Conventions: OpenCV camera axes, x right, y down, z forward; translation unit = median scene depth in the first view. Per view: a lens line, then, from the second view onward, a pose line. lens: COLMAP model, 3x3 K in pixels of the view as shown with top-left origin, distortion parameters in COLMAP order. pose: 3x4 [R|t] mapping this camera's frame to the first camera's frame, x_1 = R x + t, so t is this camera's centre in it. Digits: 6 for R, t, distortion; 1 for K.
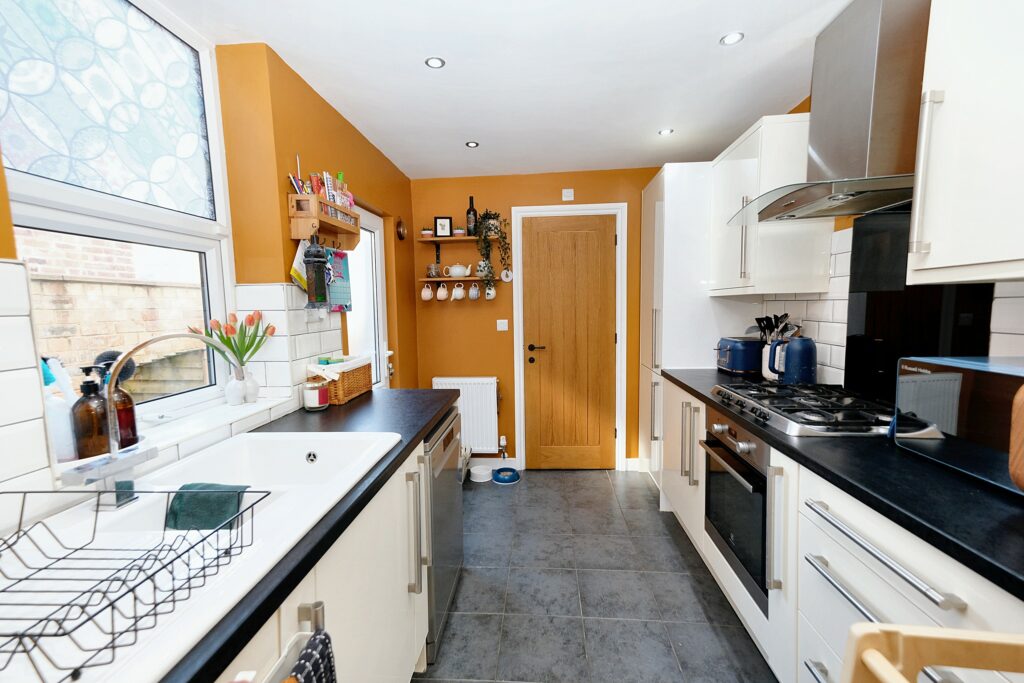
lens RADIAL K [[437.7, 0, 511.5], [0, 437.7, 342.0], [0, 0, 1]] dist [0.032700, 0.000830]
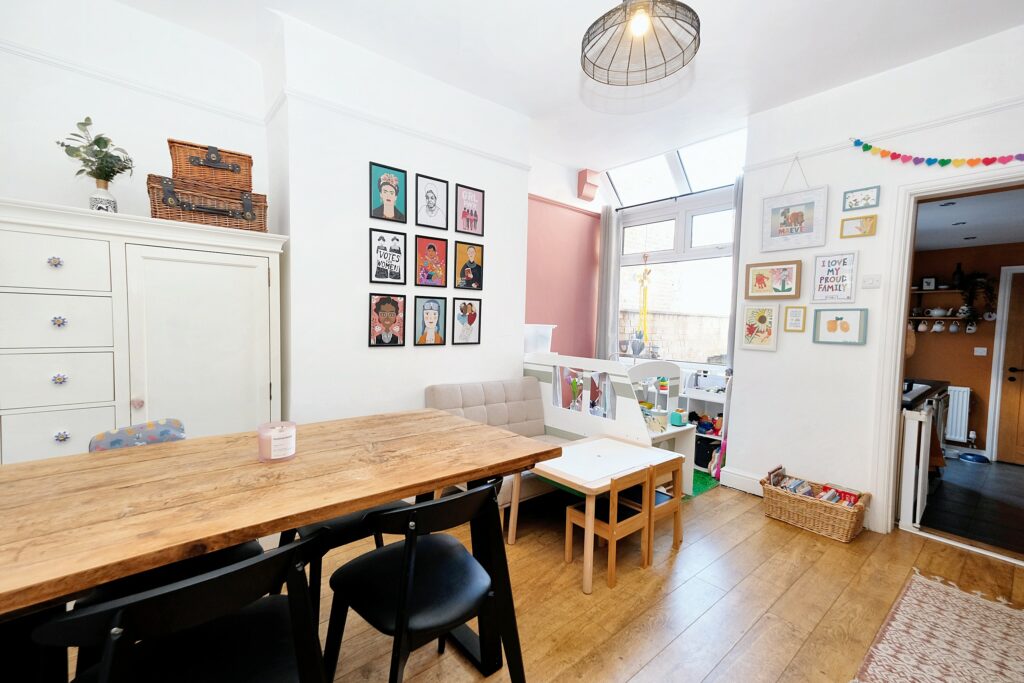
lens RADIAL K [[437.7, 0, 504.6], [0, 437.7, 348.3], [0, 0, 1]] dist [0.032700, 0.000830]
pose [[0.692633, 0.073870, -0.717497, -0.035707], [-0.096217, 0.995314, 0.009590, 0.084341], [0.714843, 0.062393, 0.696495, -1.103955]]
